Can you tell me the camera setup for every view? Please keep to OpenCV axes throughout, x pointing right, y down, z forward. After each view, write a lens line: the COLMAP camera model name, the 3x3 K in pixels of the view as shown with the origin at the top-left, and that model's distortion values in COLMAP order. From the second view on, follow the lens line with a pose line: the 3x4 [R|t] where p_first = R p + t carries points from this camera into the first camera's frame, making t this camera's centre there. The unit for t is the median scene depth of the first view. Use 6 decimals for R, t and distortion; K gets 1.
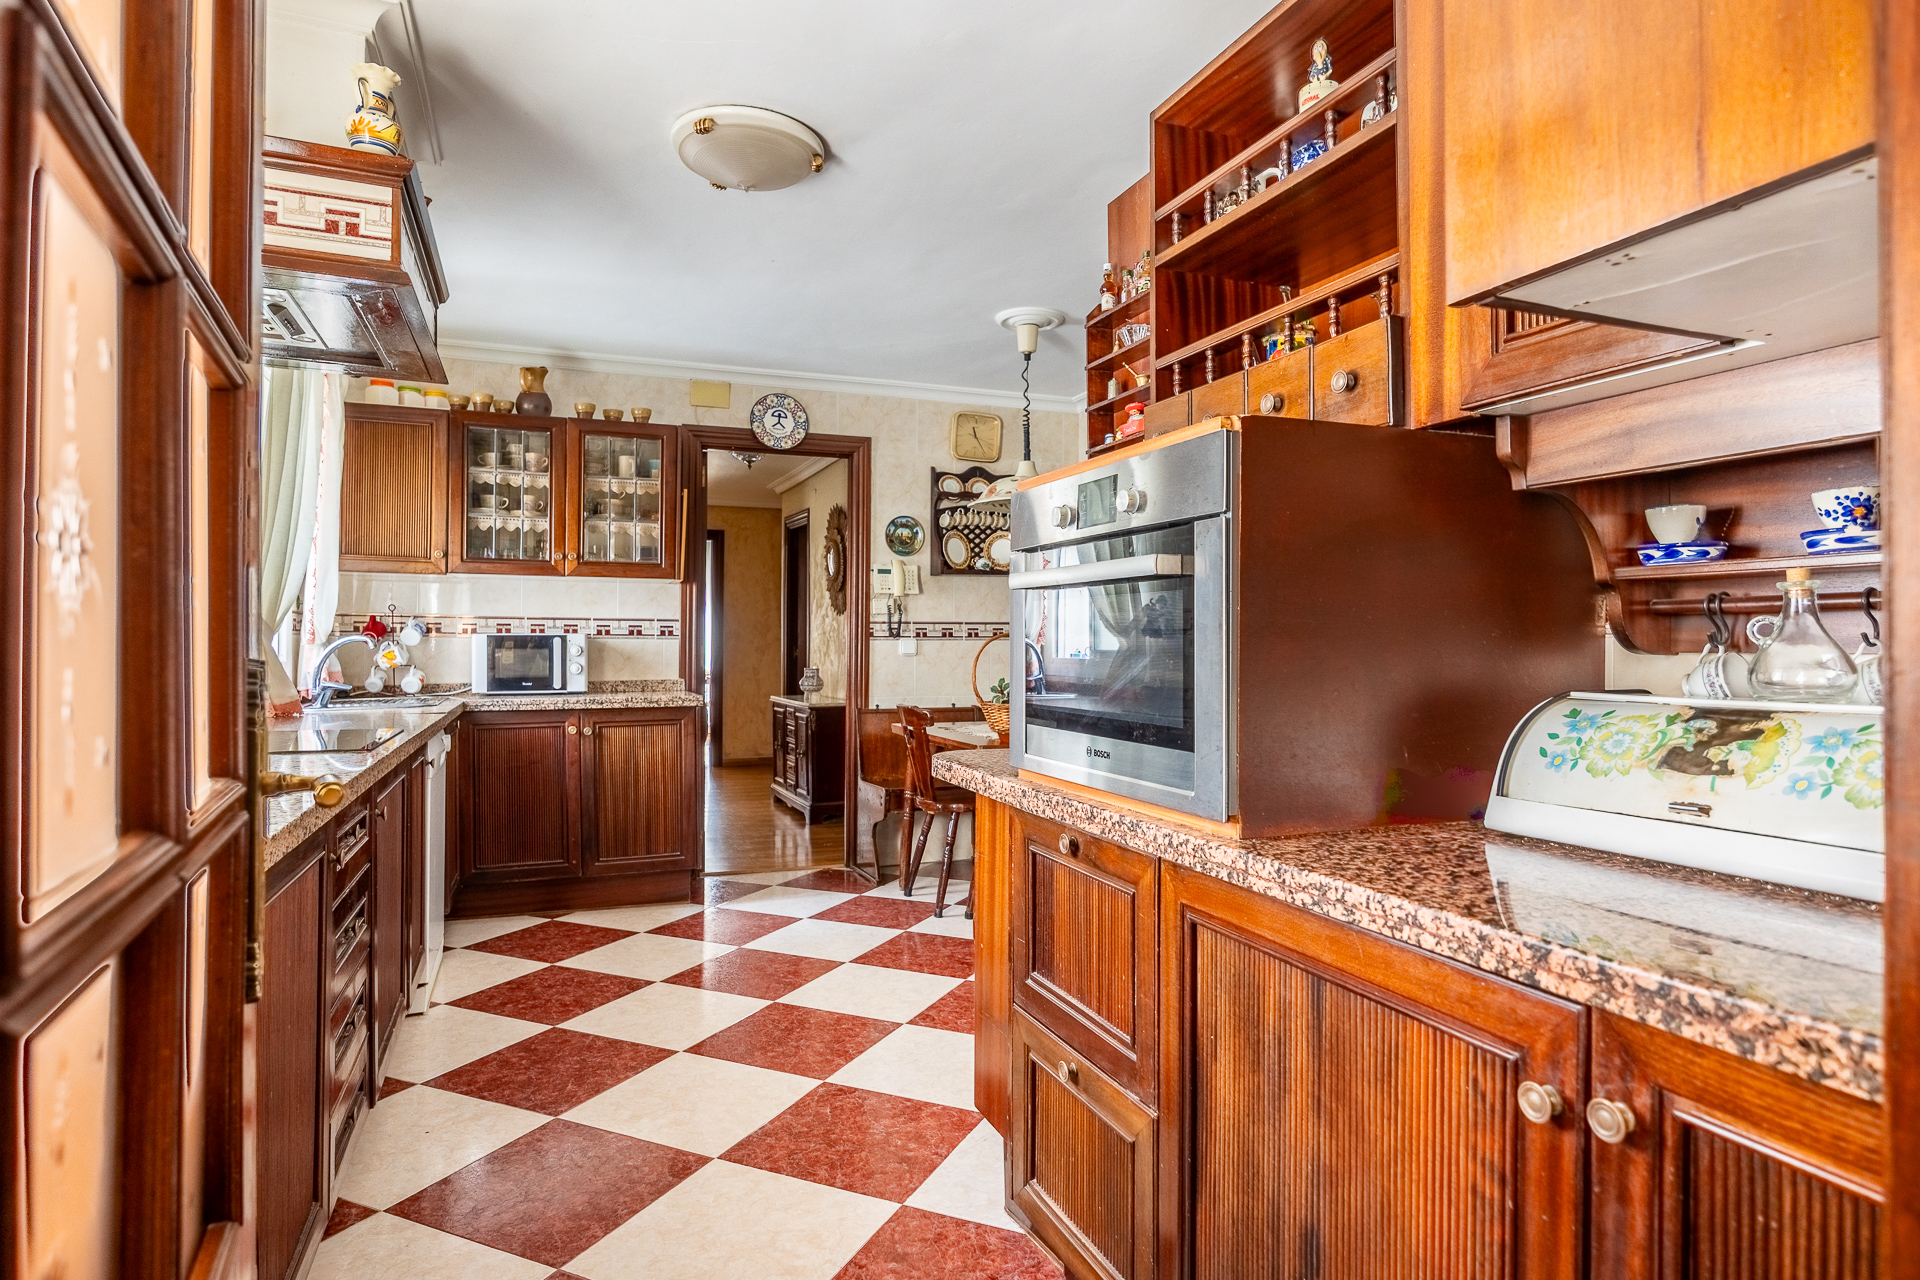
lens RADIAL K [[1077.6, 0, 949.1], [0, 1077.6, 645.1], [0, 0, 1]] dist [-0.000744, -0.001069]
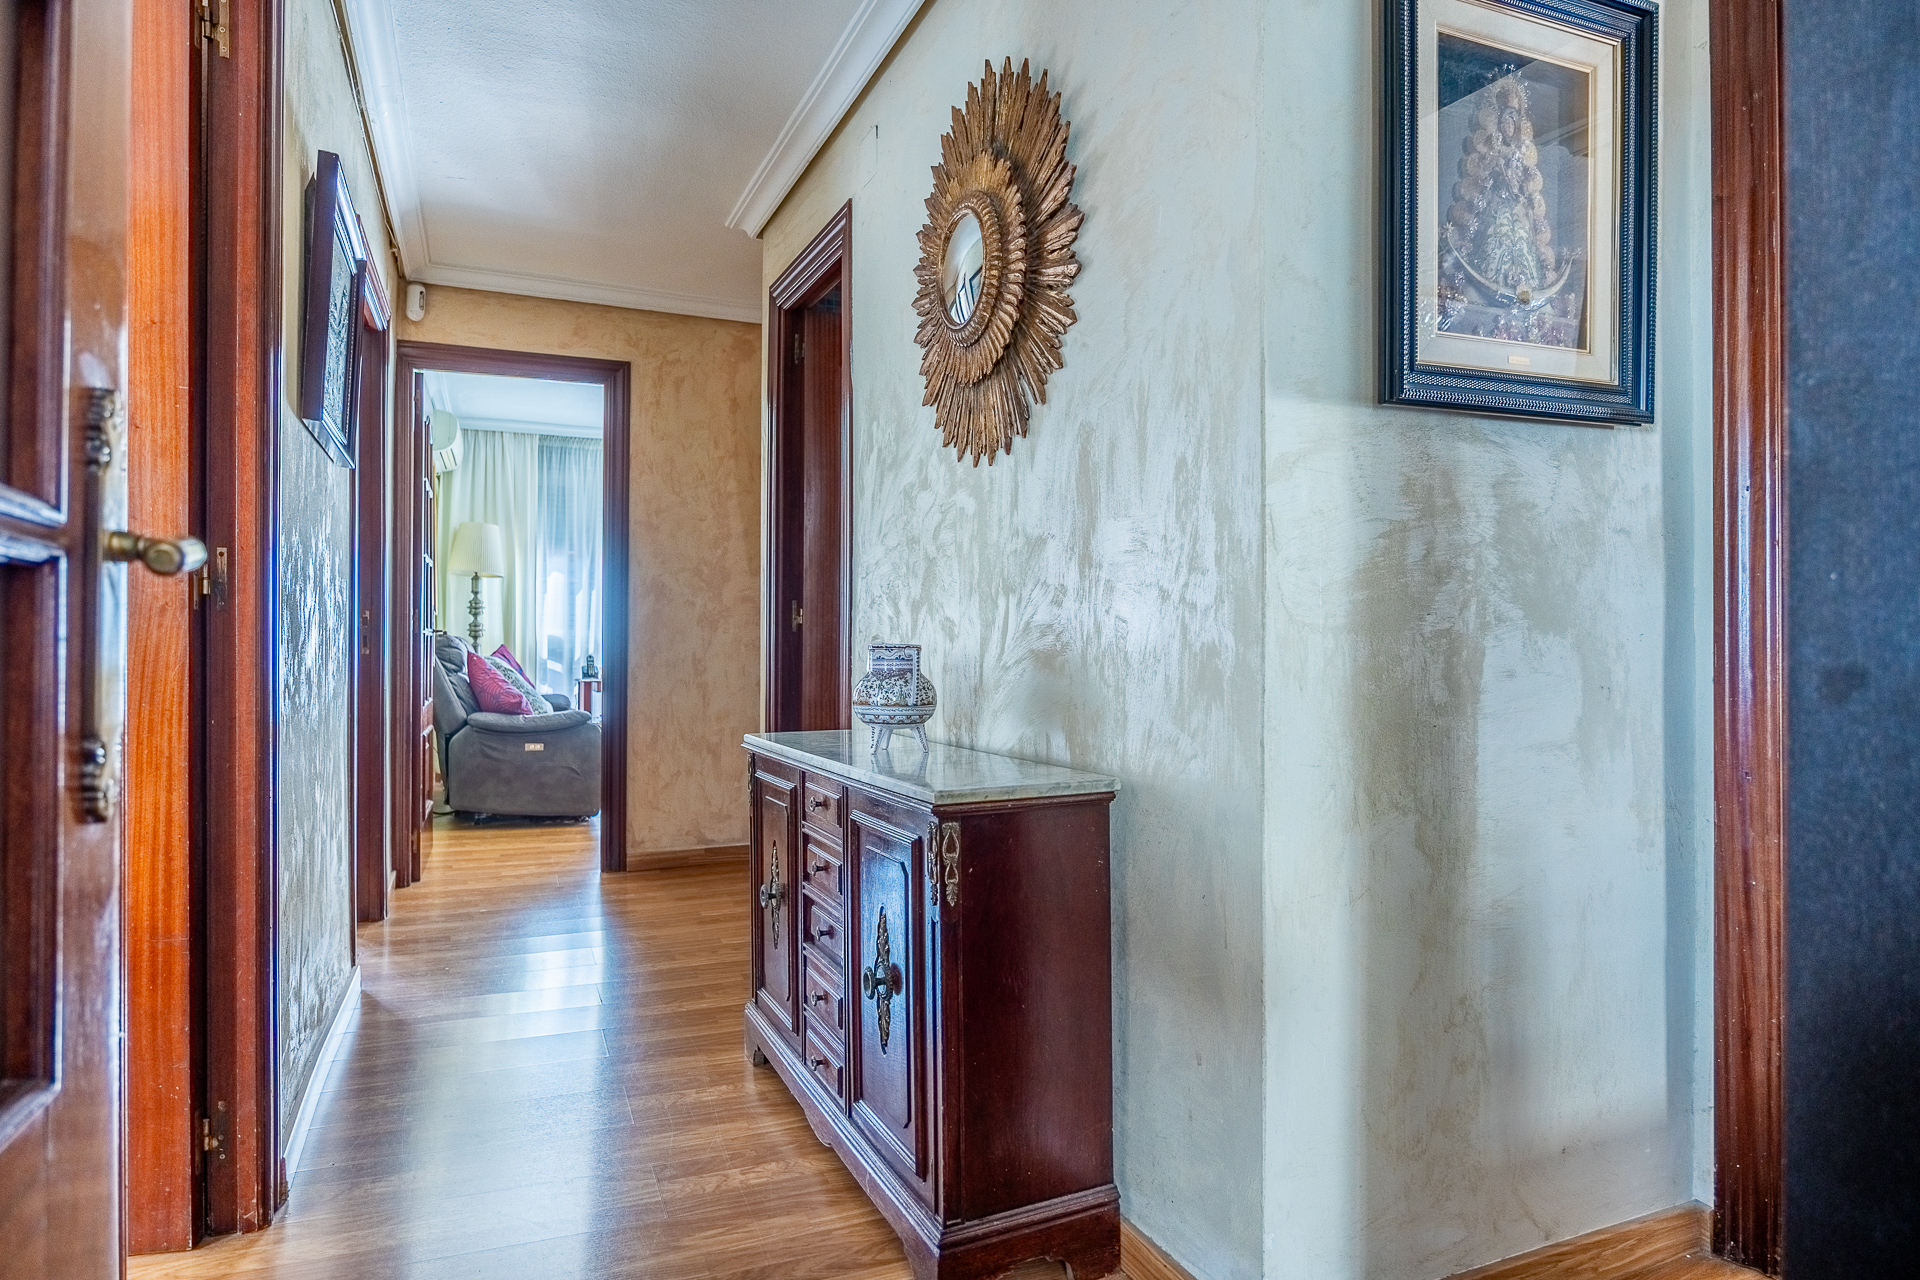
lens RADIAL K [[1077.6, 0, 949.1], [0, 1077.6, 645.1], [0, 0, 1]] dist [-0.000744, -0.001069]
pose [[0.998740, -0.000589, 0.050185, -0.094509], [0.000800, 0.999991, -0.004182, 0.017154], [-0.050182, 0.004217, 0.998731, 0.527757]]
